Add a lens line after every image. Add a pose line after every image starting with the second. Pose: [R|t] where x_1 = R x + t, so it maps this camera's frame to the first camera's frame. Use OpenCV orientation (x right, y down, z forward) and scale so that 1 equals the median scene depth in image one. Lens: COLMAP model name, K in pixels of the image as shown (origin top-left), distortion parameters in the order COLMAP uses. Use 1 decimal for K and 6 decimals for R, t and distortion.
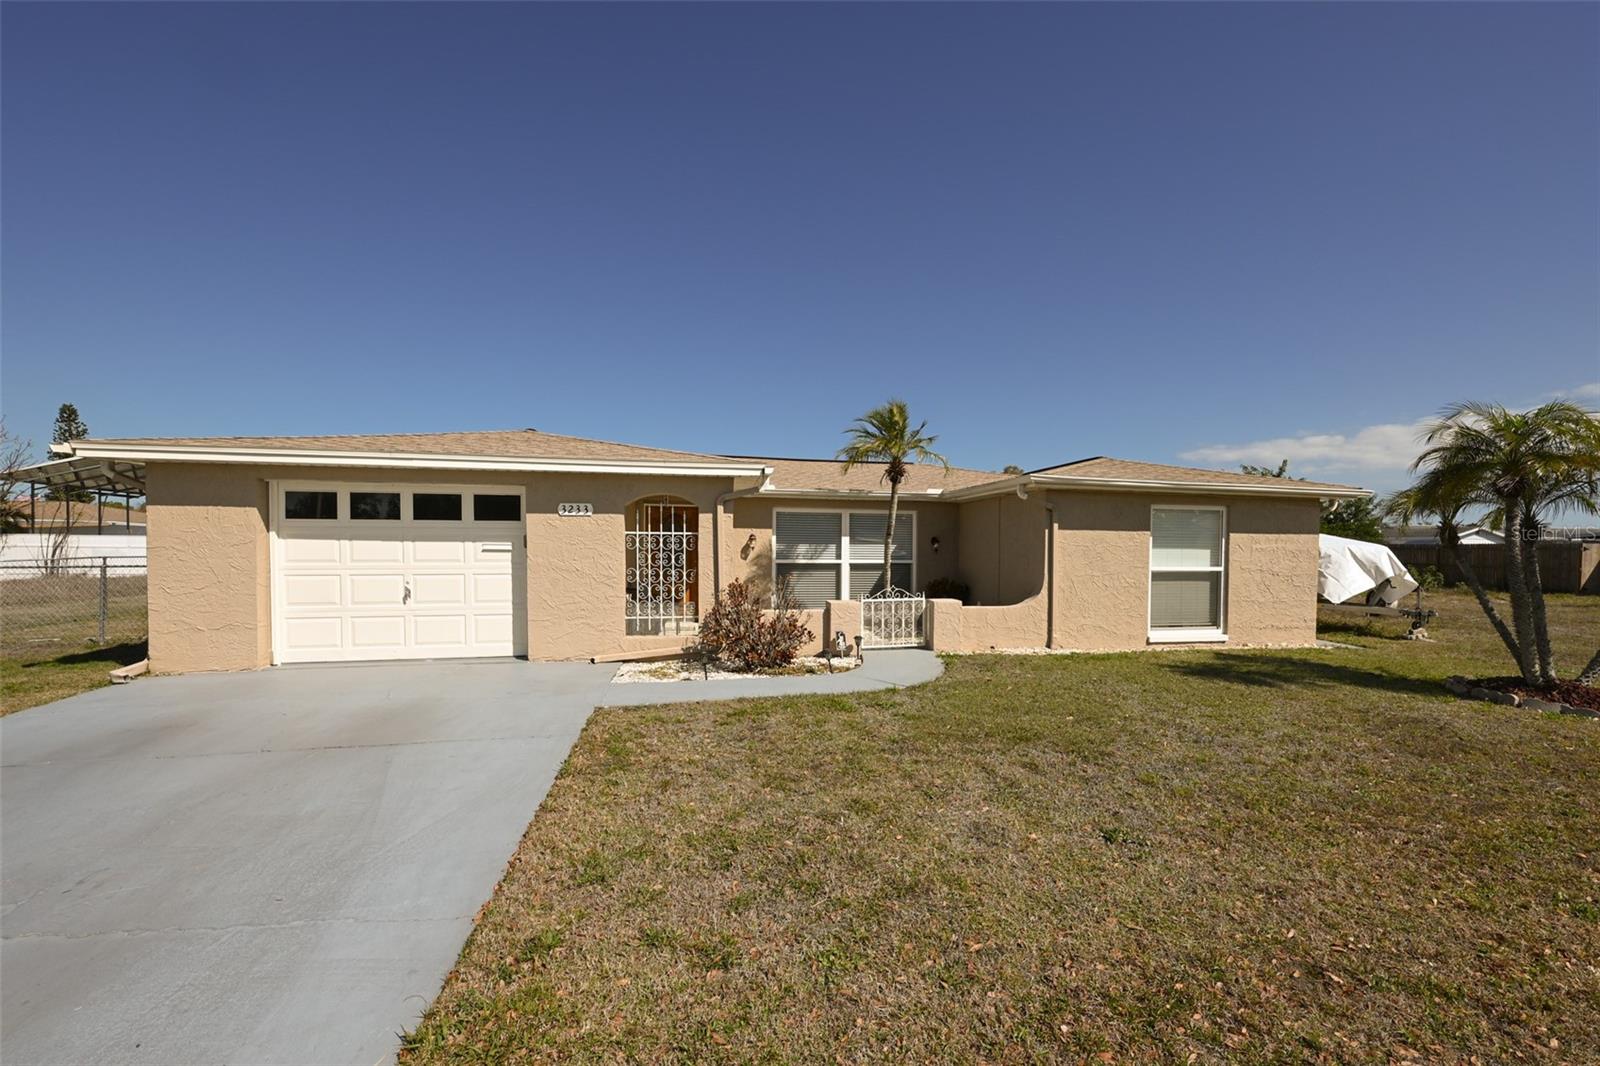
lens RADIAL K [[634.2, 0, 837.2], [0, 634.2, 557.6], [0, 0, 1]] dist [0.005826, -0.001154]
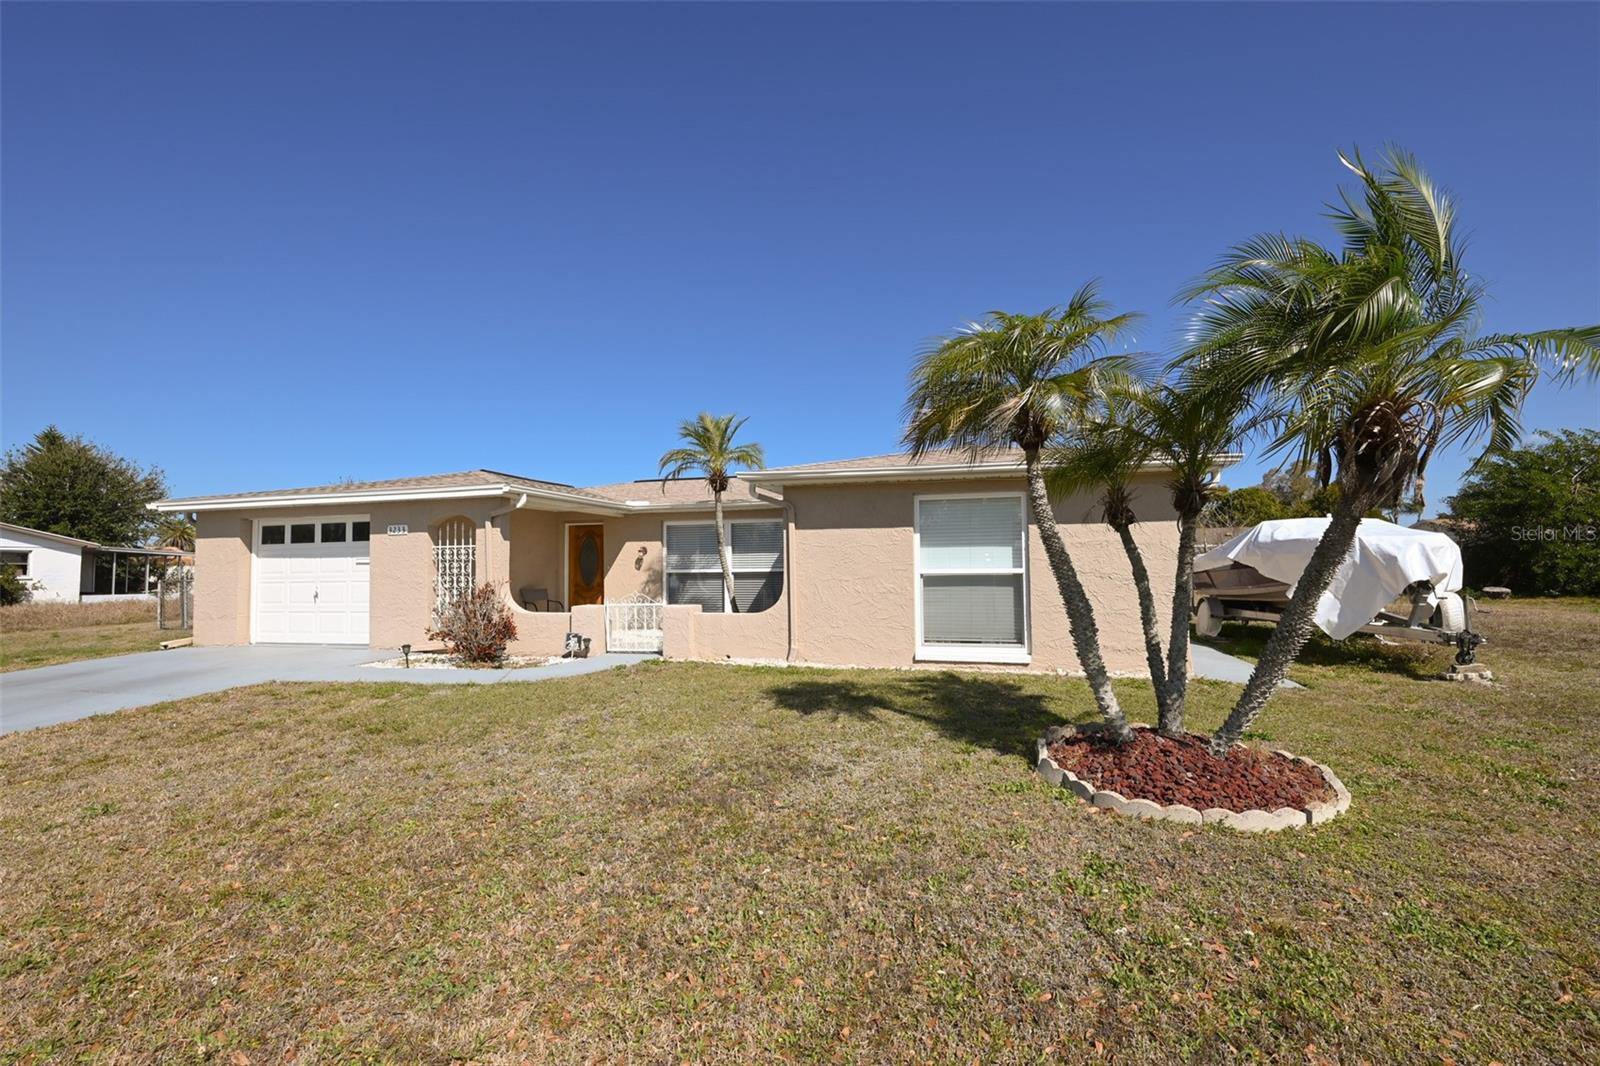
lens RADIAL K [[667.7, 0, 805.7], [0, 667.7, 536.1], [0, 0, 1]] dist [0.000772, -0.000187]
pose [[0.892417, -0.039133, -0.449510, 0.800370], [0.011050, 0.997829, -0.064931, 0.028012], [0.451075, 0.052978, 0.890912, 0.149159]]
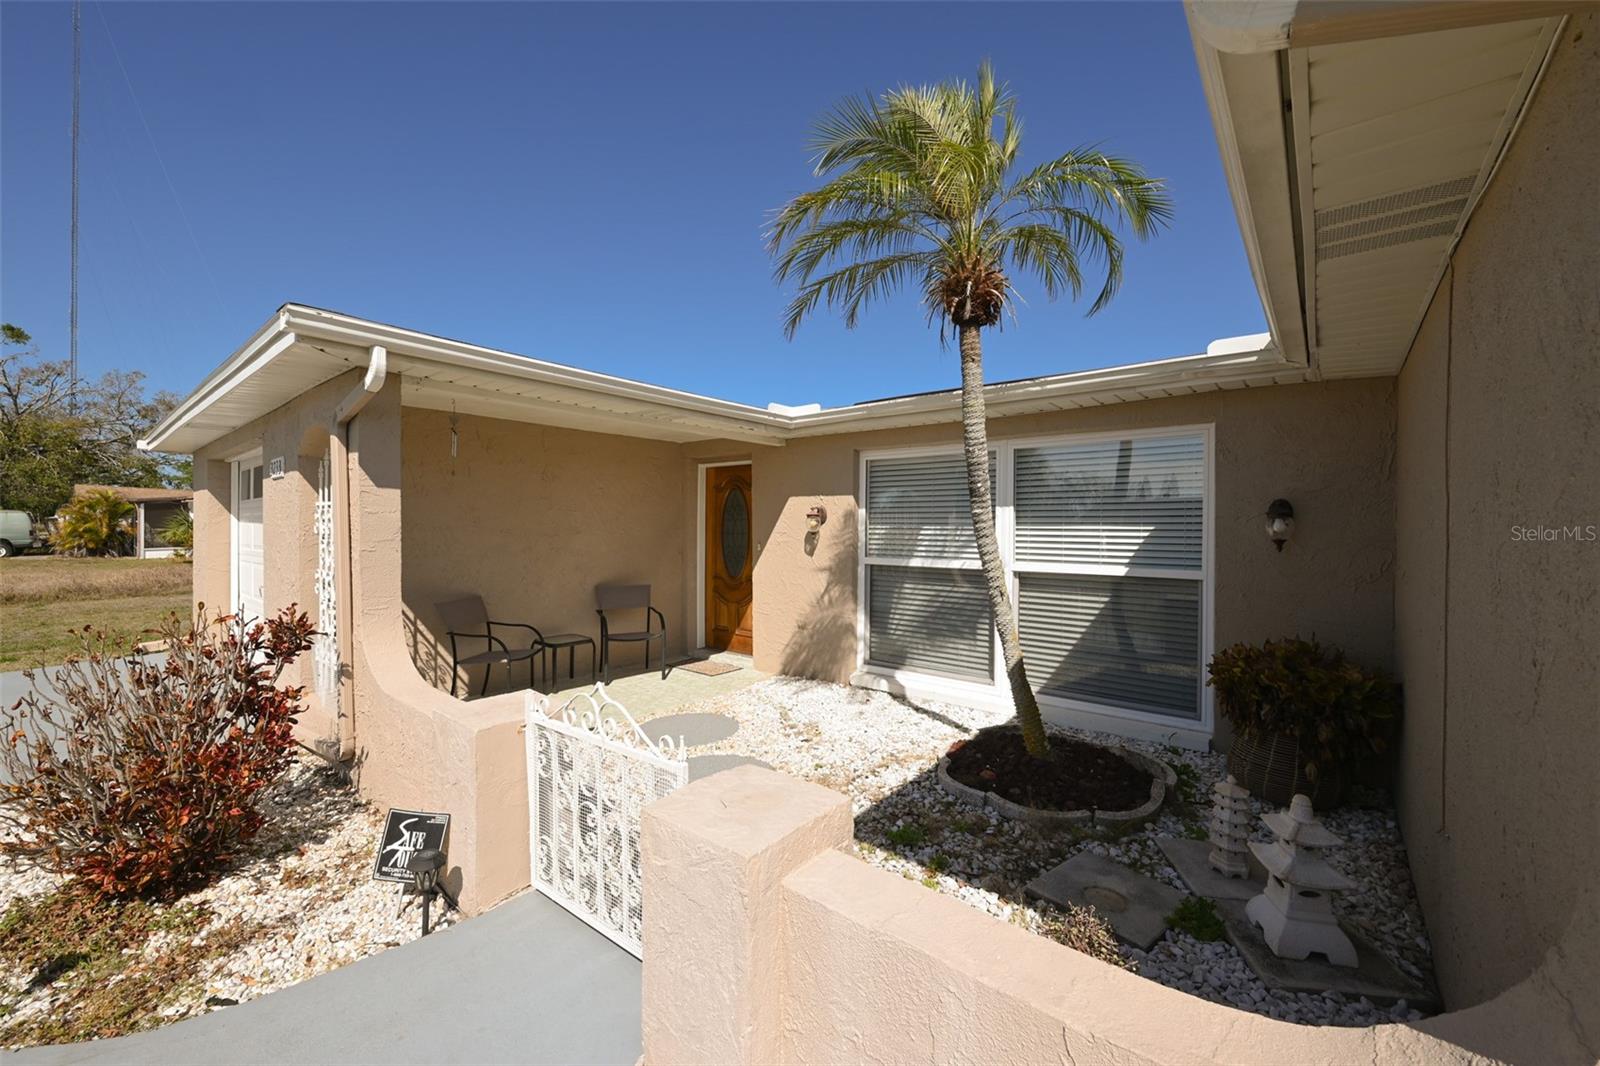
lens RADIAL K [[634.2, 0, 810.7], [0, 634.2, 530.6], [0, 0, 1]] dist [0.005826, -0.001154]
pose [[0.629635, -0.002685, -0.776887, 0.331650], [-0.014194, 0.999787, -0.014959, -0.012986], [0.776762, 0.020446, 0.629463, 0.871022]]
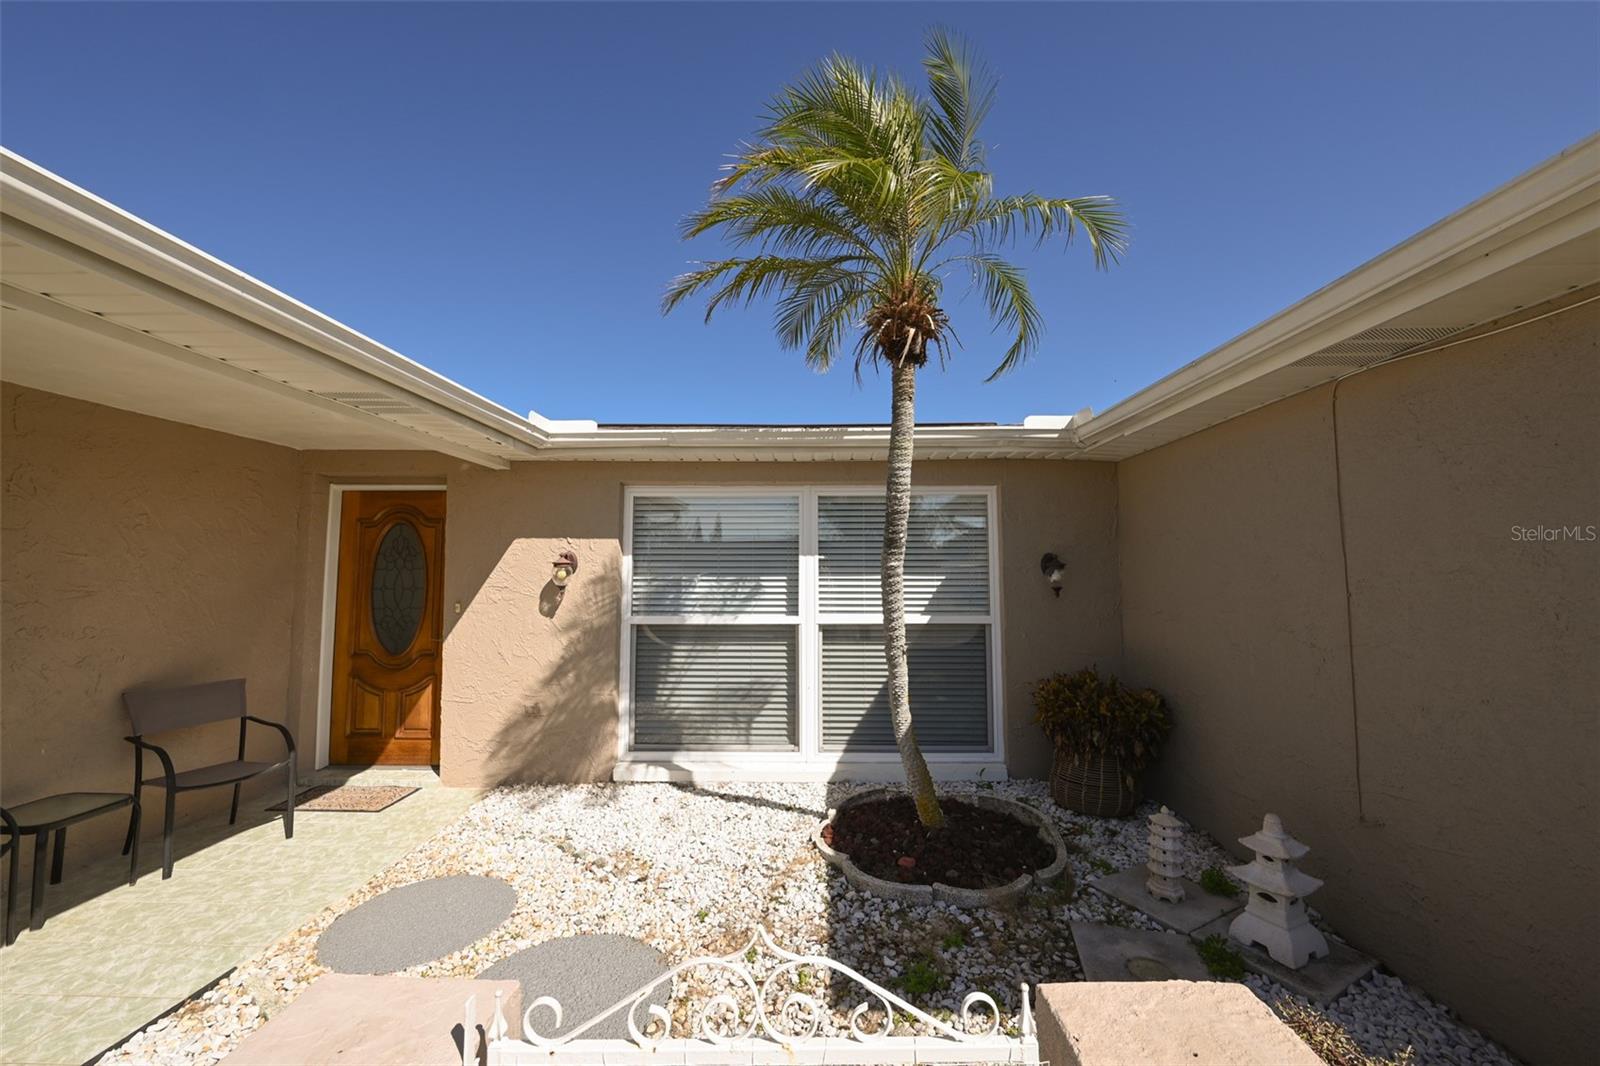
lens RADIAL K [[634.2, 0, 810.6], [0, 634.2, 523.5], [0, 0, 1]] dist [0.005826, -0.001154]
pose [[0.974005, -0.028060, -0.224784, 0.131004], [0.006348, 0.995290, -0.096734, -0.020263], [0.226439, 0.092792, 0.969595, 0.841171]]
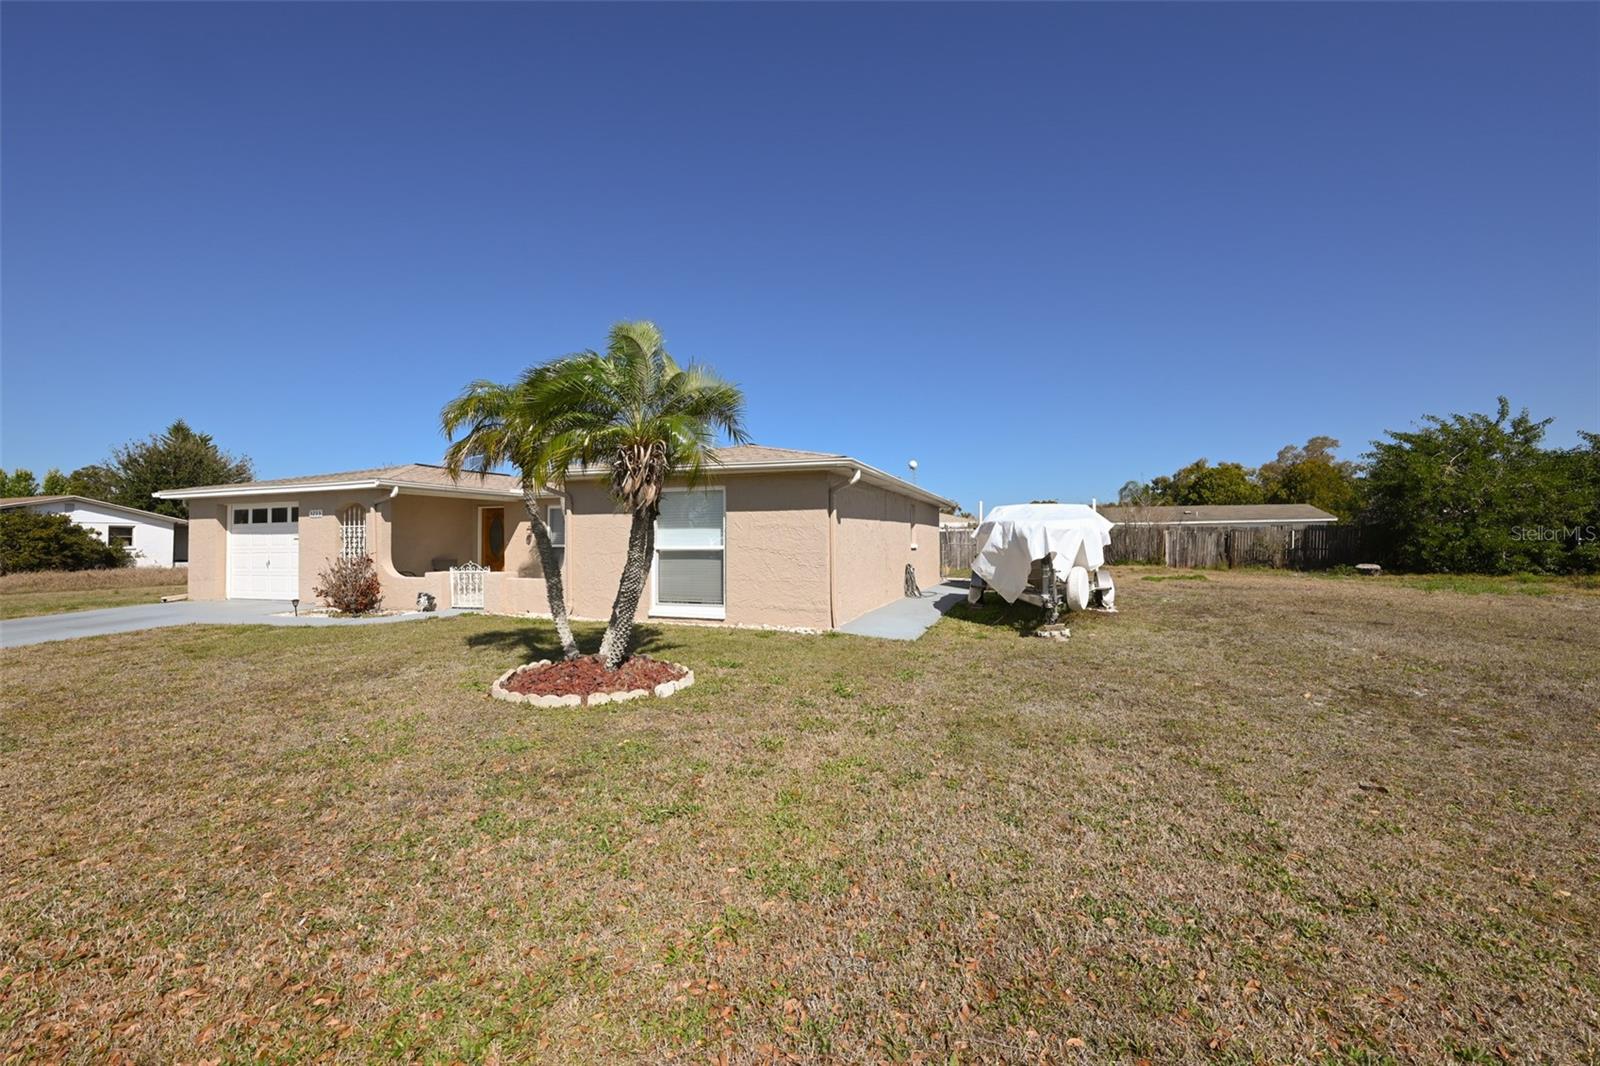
lens RADIAL K [[634.2, 0, 796.8], [0, 634.2, 532.6], [0, 0, 1]] dist [0.005826, -0.001154]
pose [[0.845489, -0.021408, -0.533564, 1.347108], [0.005019, 0.999471, -0.032147, 0.029664], [0.533969, 0.024502, 0.845149, 0.223652]]
